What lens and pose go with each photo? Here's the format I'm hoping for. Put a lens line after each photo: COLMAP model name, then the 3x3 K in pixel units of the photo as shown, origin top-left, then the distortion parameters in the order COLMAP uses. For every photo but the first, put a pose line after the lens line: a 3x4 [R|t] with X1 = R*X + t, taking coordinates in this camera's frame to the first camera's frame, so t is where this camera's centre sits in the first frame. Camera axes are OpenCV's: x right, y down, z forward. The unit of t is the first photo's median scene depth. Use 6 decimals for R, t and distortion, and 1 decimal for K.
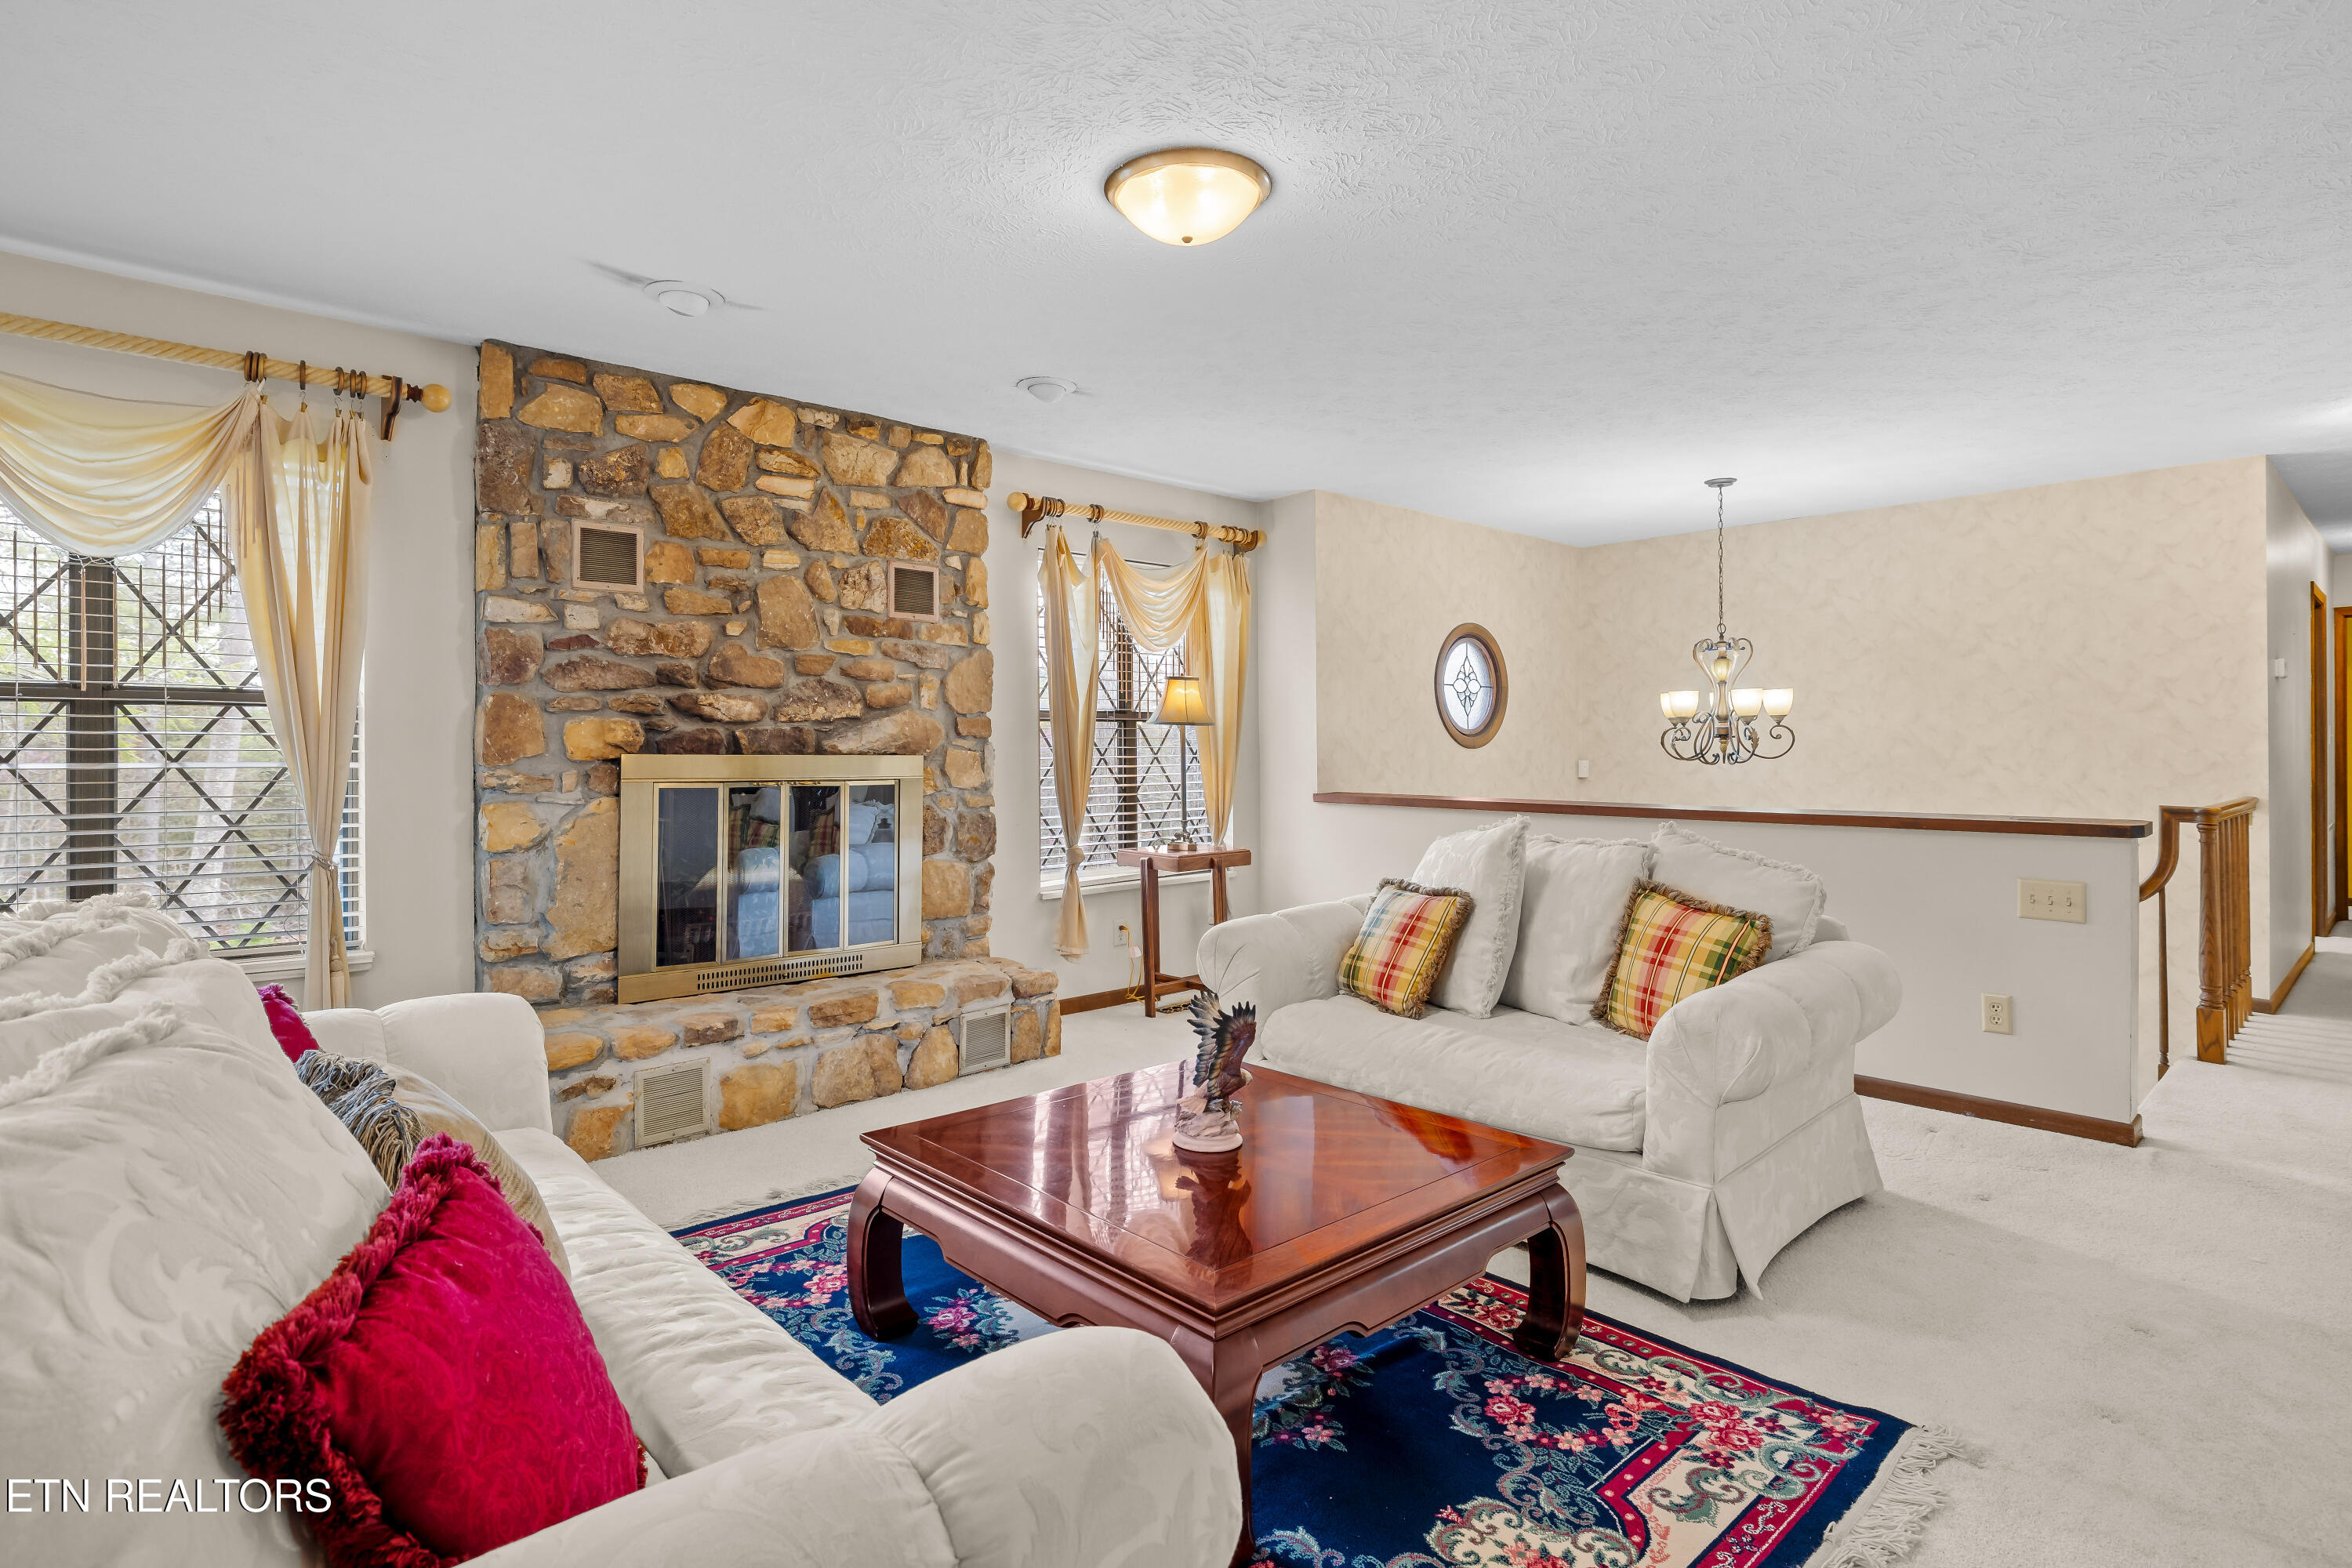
lens RADIAL K [[1168.9, 0, 1161.8], [0, 1168.9, 752.3], [0, 0, 1]] dist [-0.004687, -0.001536]
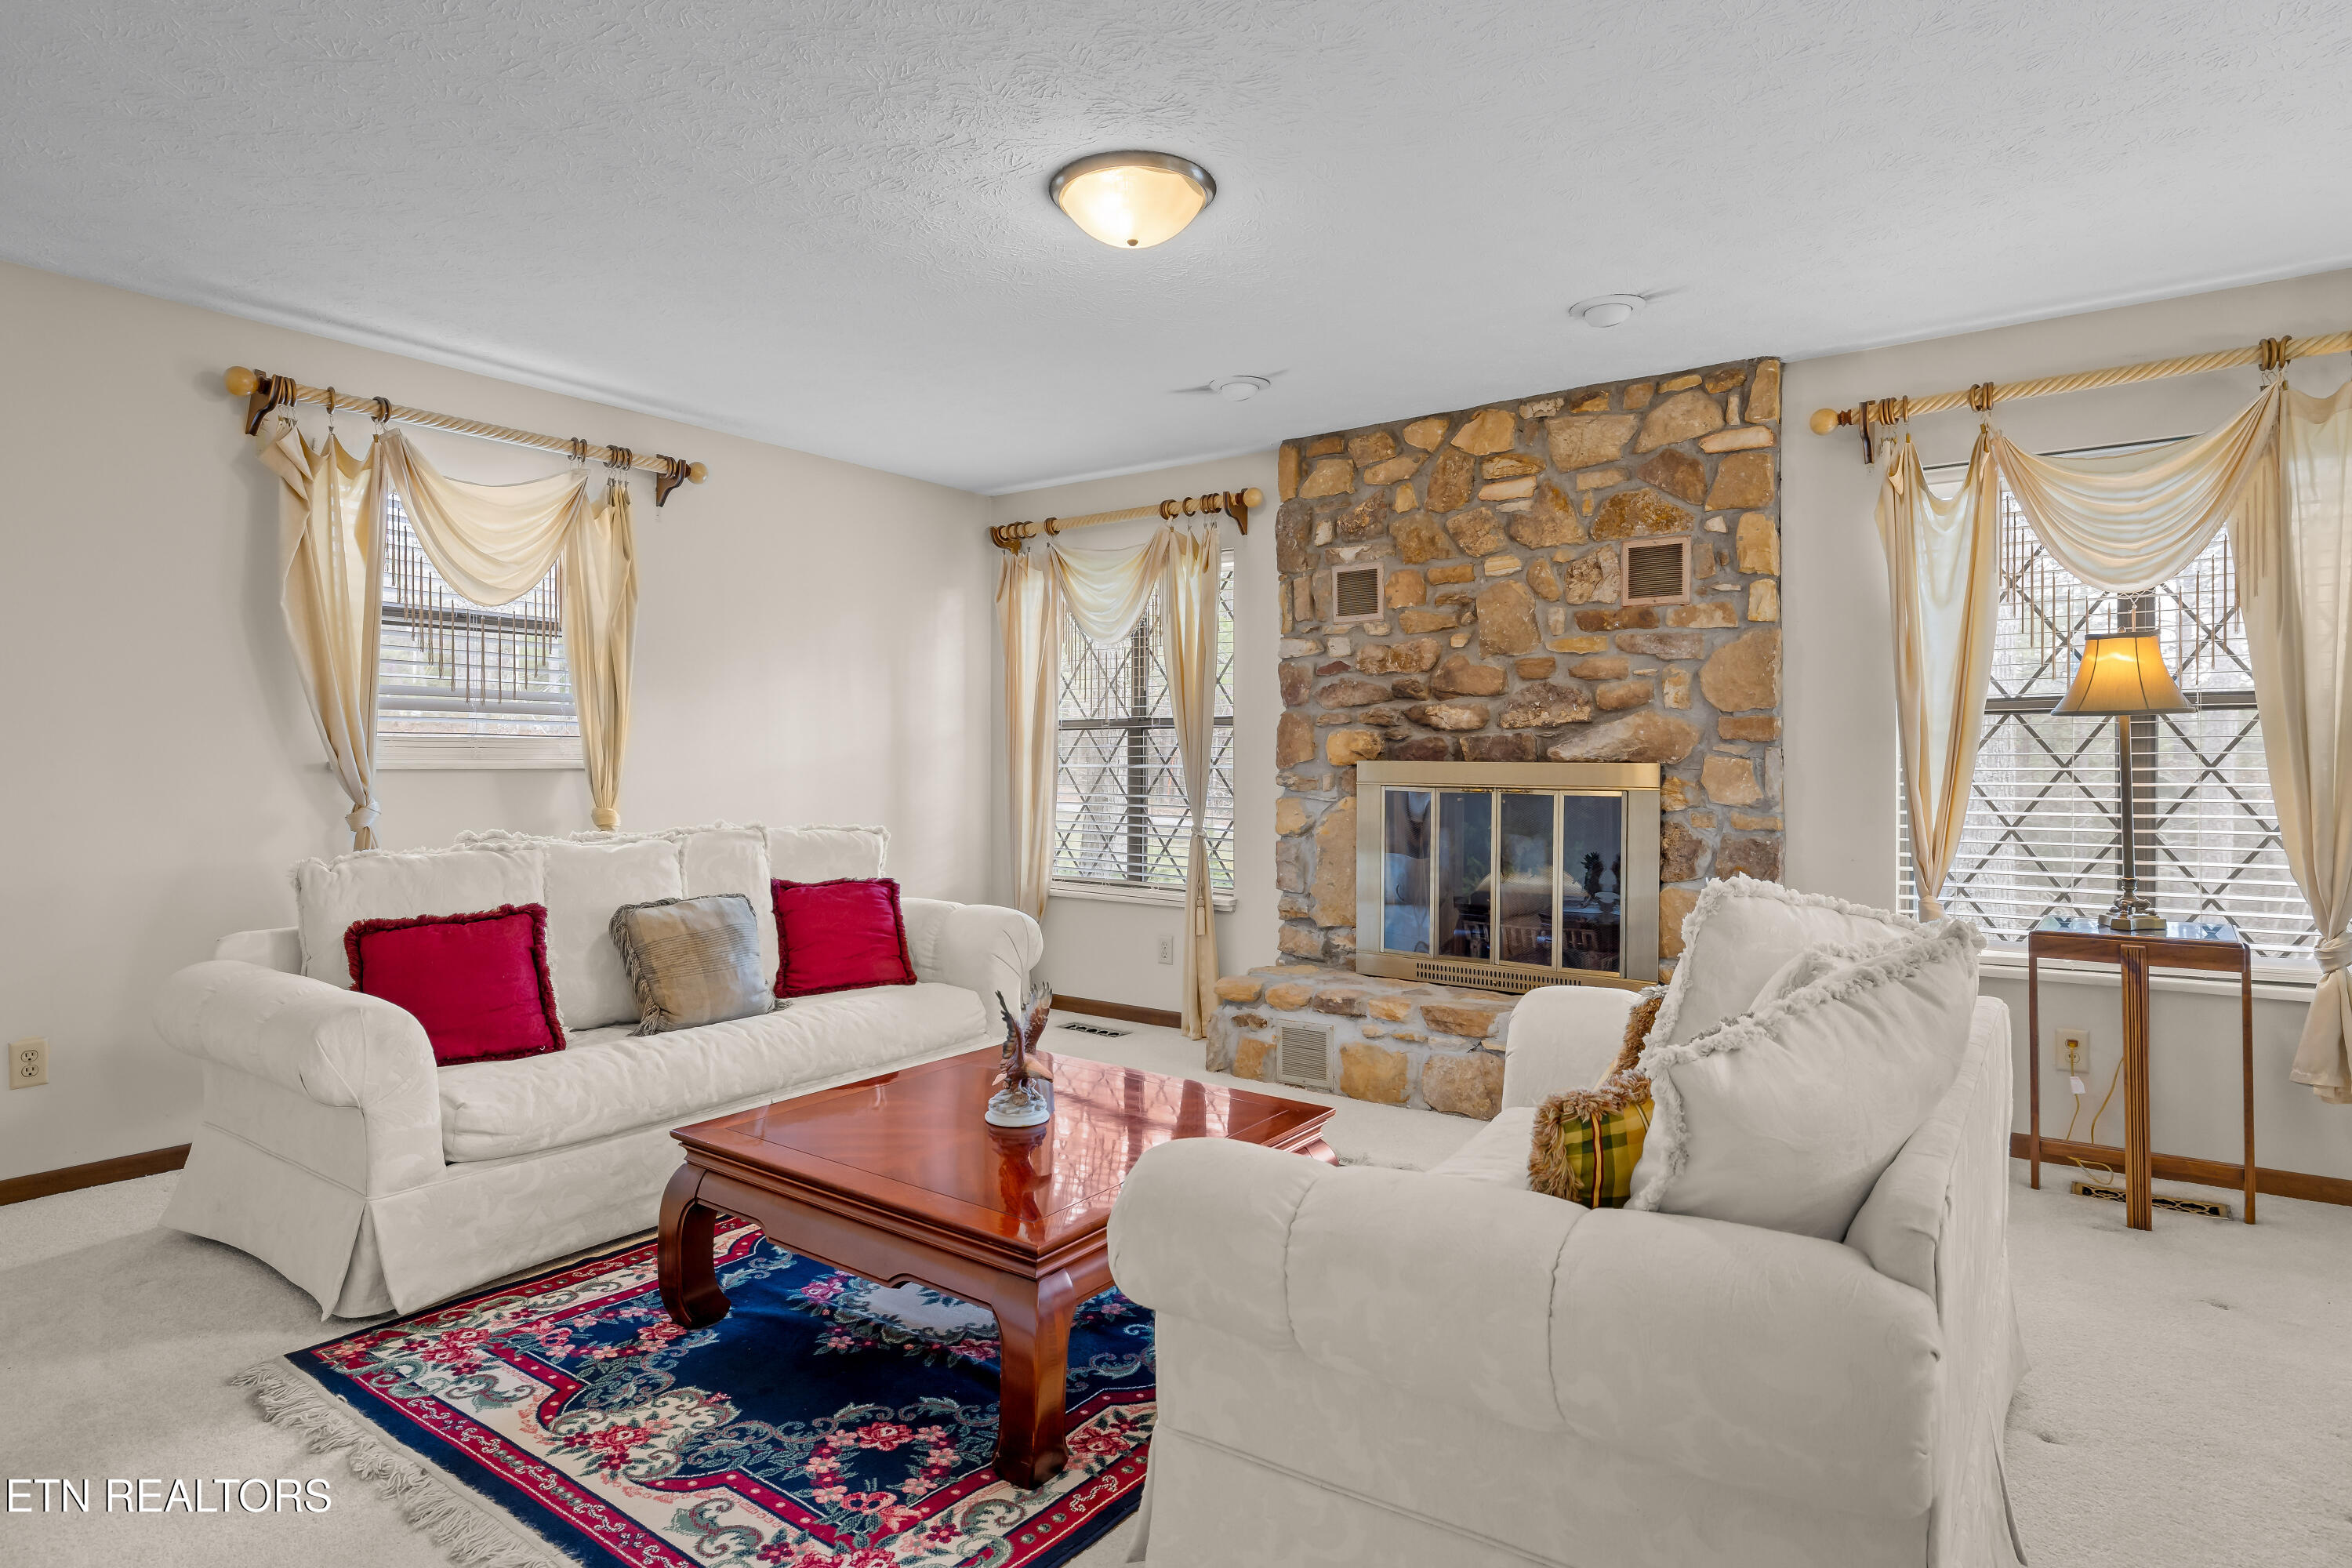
lens RADIAL K [[1278.3, 0, 1173.9], [0, 1278.3, 773.7], [0, 0, 1]] dist [-0.002854, 0.000907]
pose [[0.203758, 0.012164, -0.978946, 0.741555], [-0.003562, 0.999925, 0.011683, 0.000633], [0.979015, 0.001106, 0.203786, 0.548196]]
